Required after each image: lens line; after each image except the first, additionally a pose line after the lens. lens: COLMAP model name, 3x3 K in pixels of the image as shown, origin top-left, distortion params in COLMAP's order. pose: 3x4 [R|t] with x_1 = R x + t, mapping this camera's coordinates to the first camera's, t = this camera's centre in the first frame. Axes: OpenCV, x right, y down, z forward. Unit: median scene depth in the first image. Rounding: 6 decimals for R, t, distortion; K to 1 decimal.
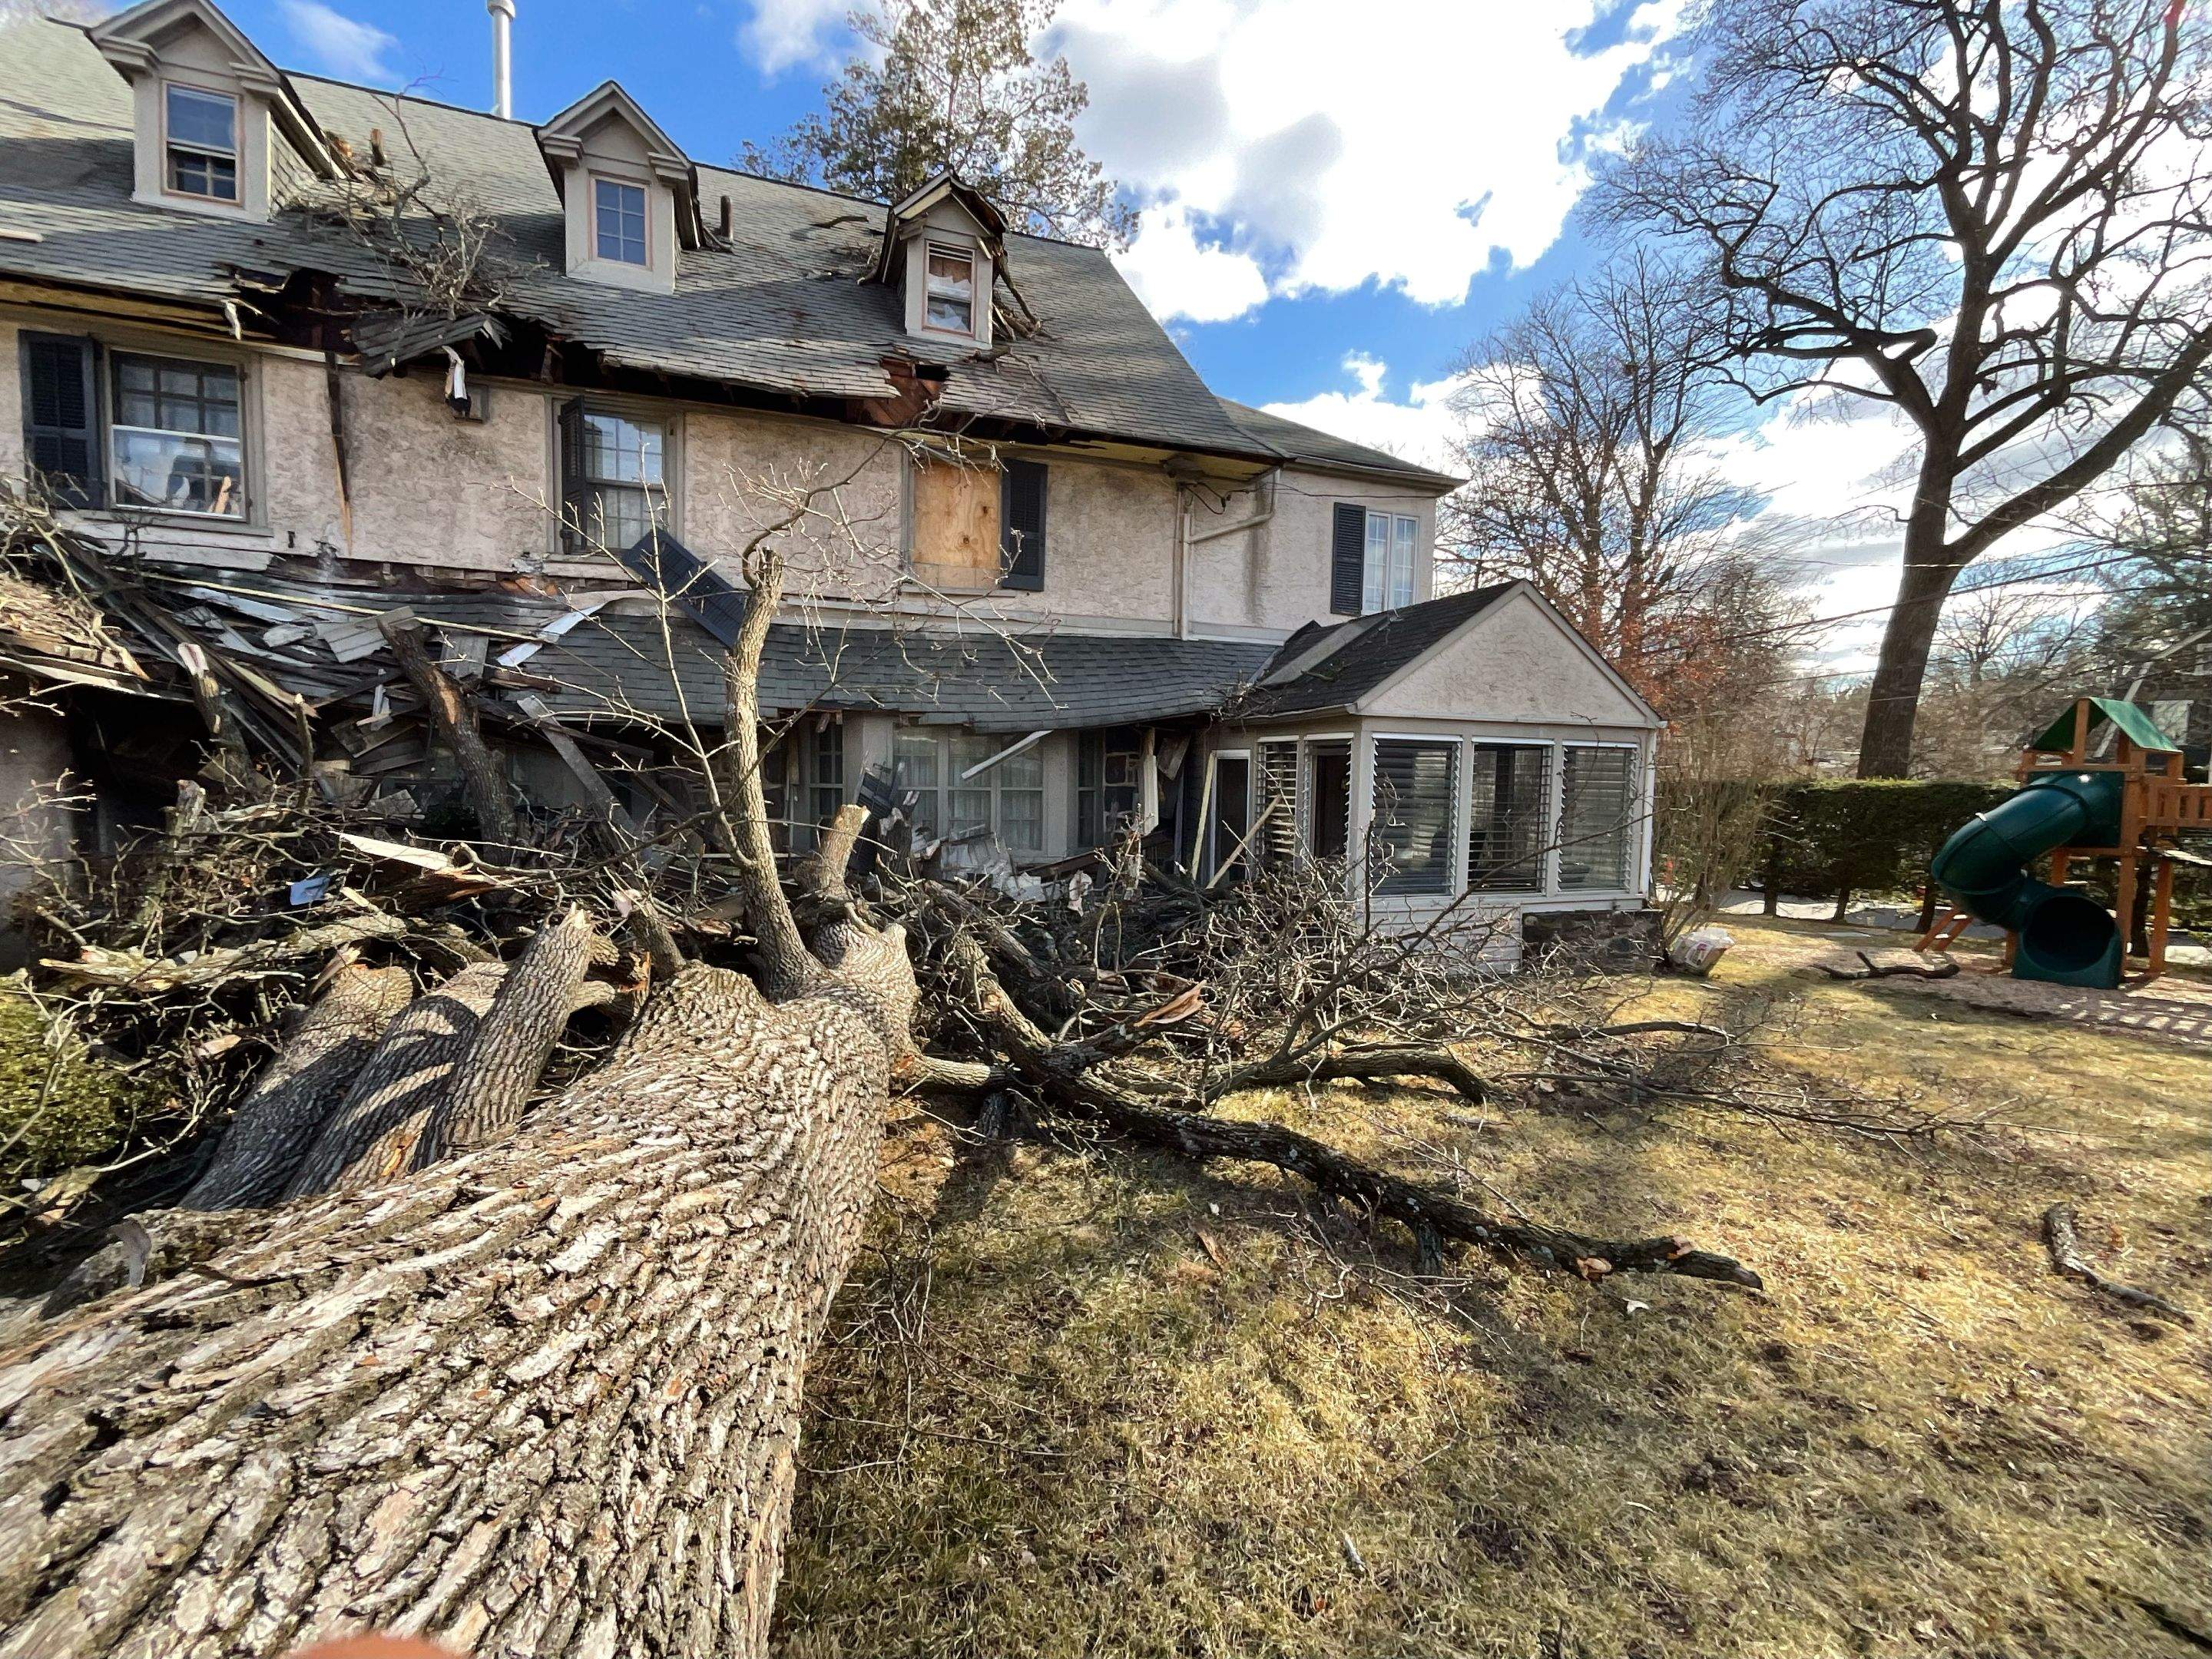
lens RADIAL K [[923.7, 0, 1096.0], [0, 923.7, 828.1], [0, 0, 1]] dist [0.016280, -0.007477]
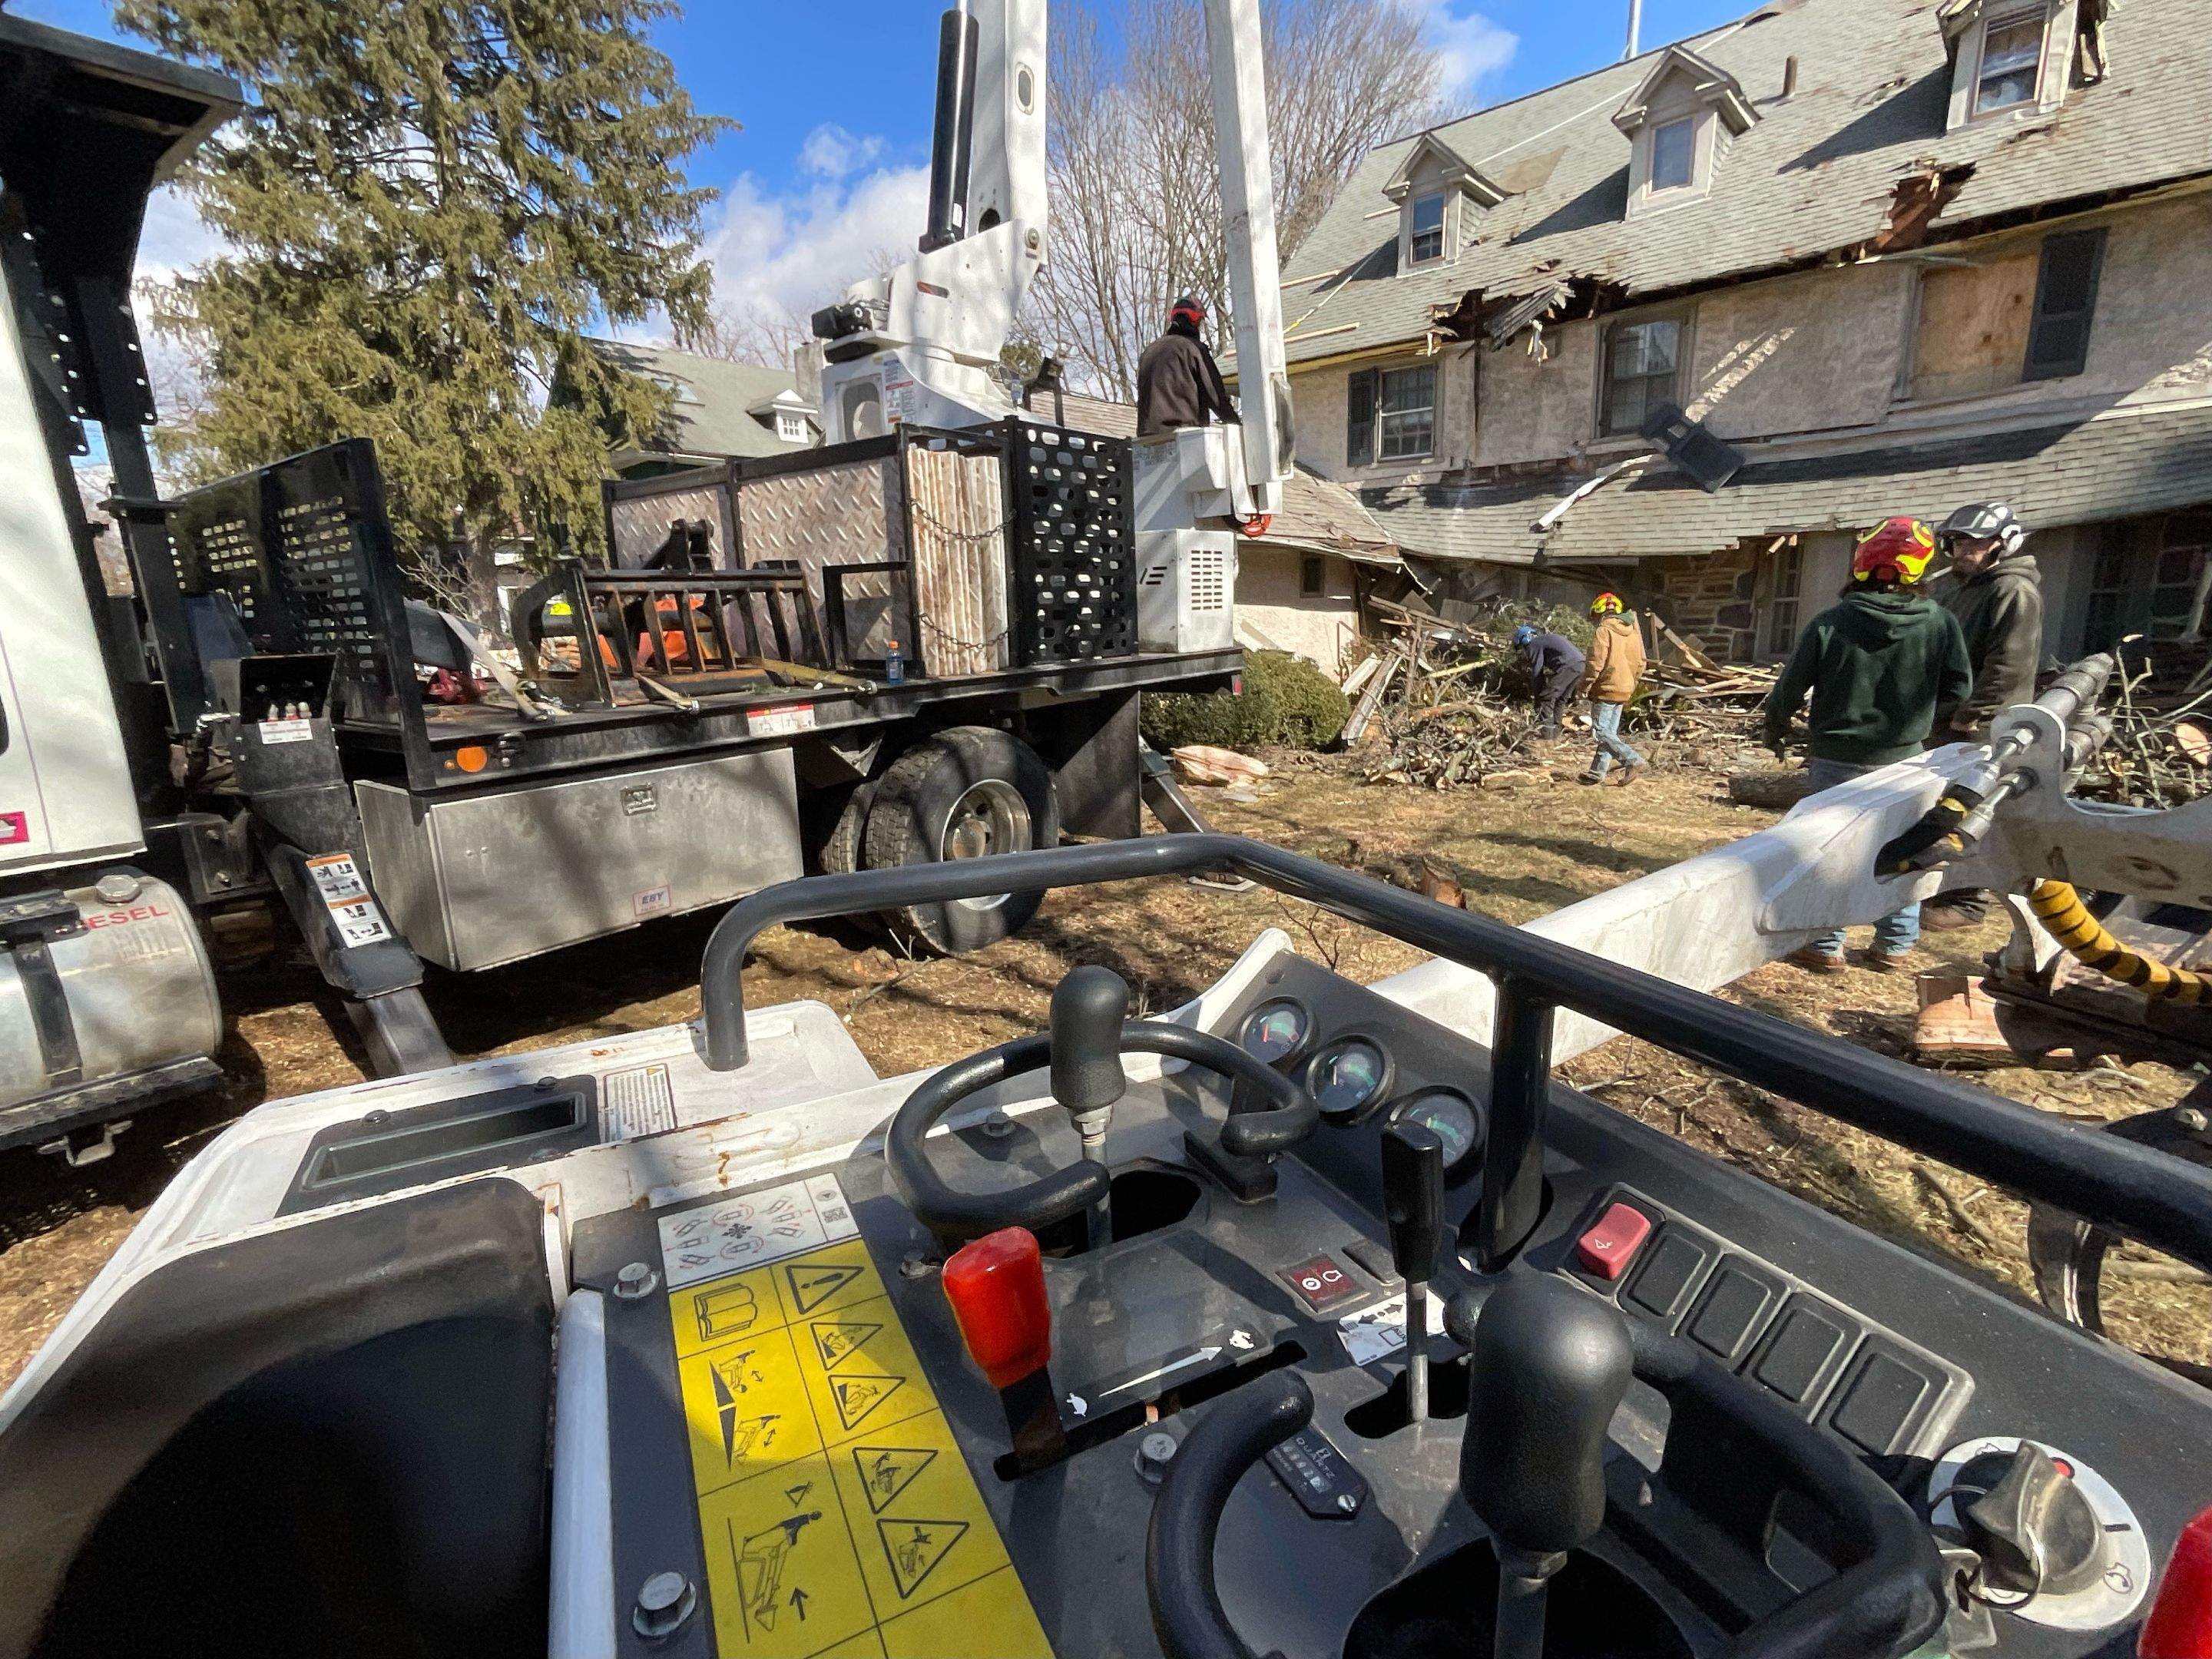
lens RADIAL K [[1022.3, 0, 1106.0], [0, 1022.3, 829.5], [0, 0, 1]] dist [-0.005262, -0.001045]
pose [[0.458148, 0.152356, -0.875721, 0.565200], [-0.022607, 0.986879, 0.159868, 0.064578], [0.888588, -0.053446, 0.455581, -0.429992]]
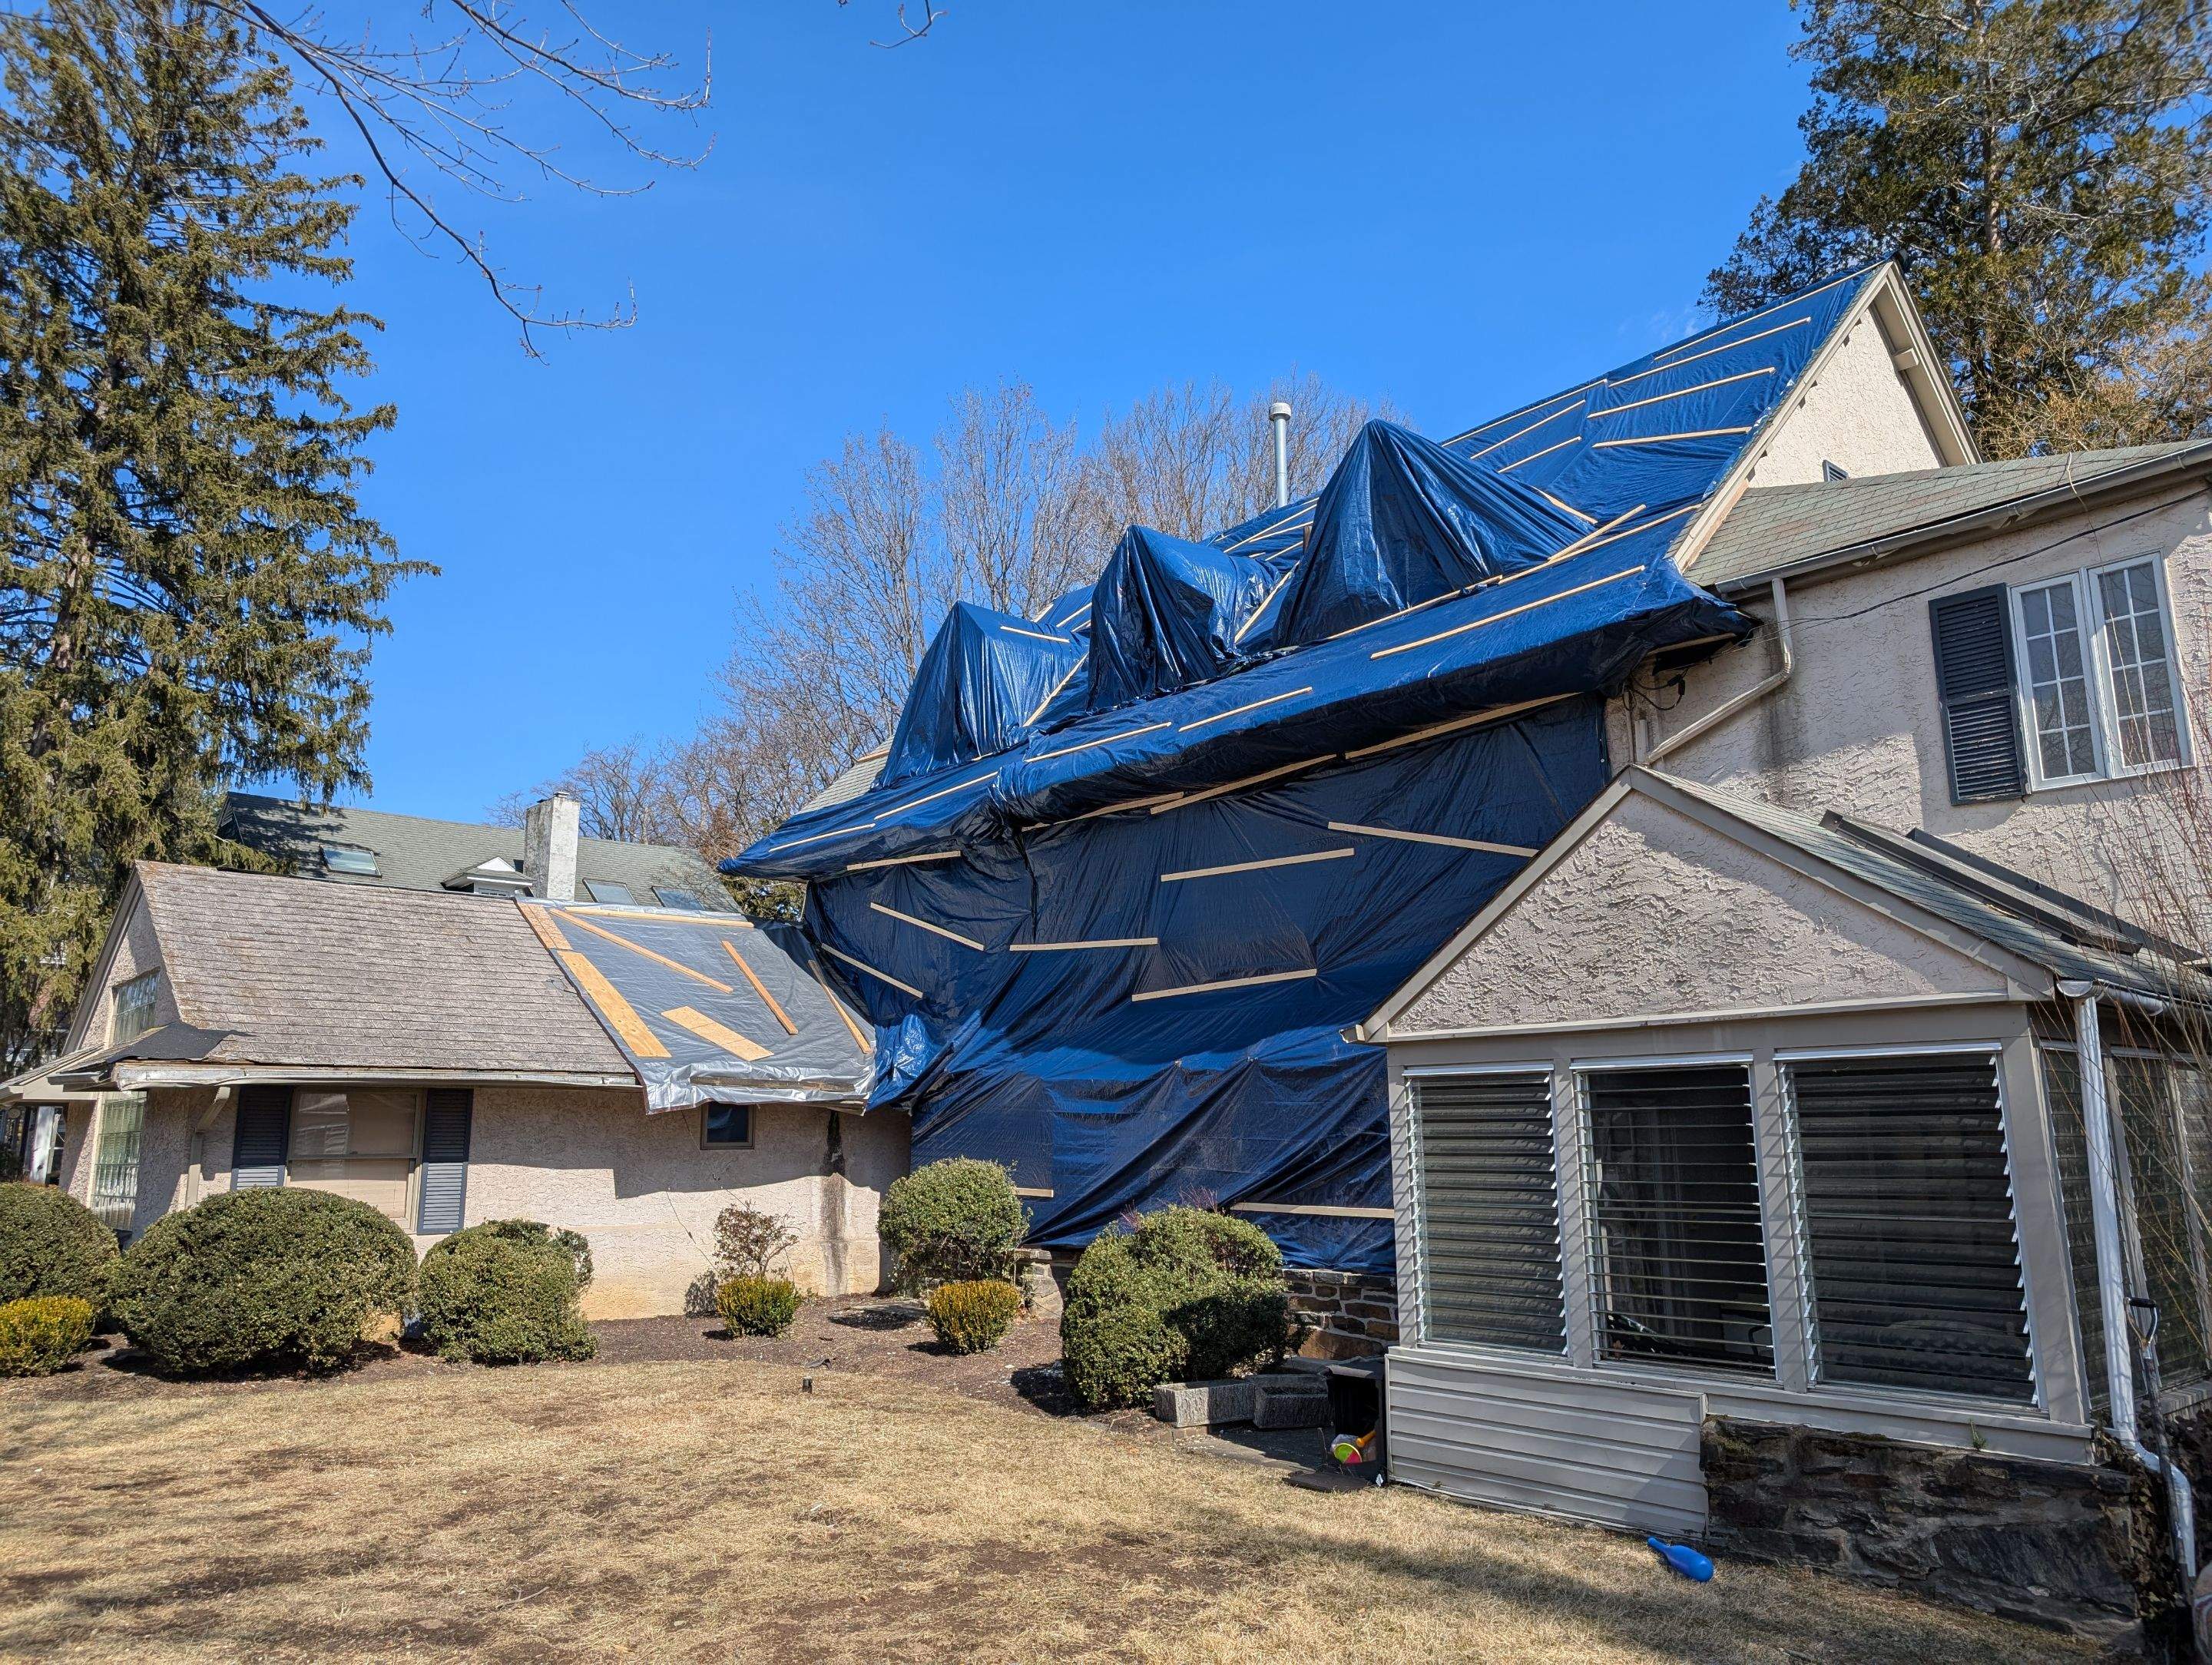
lens RADIAL K [[1586.0, 0, 1106.0], [0, 1586.0, 832.5], [0, 0, 1]] dist [0.005256, 0.024435]
pose [[0.373796, -0.197214, -0.906302, 1.230598], [-0.040995, 0.972666, -0.228563, -0.002198], [0.926604, 0.122590, 0.355494, 0.380257]]
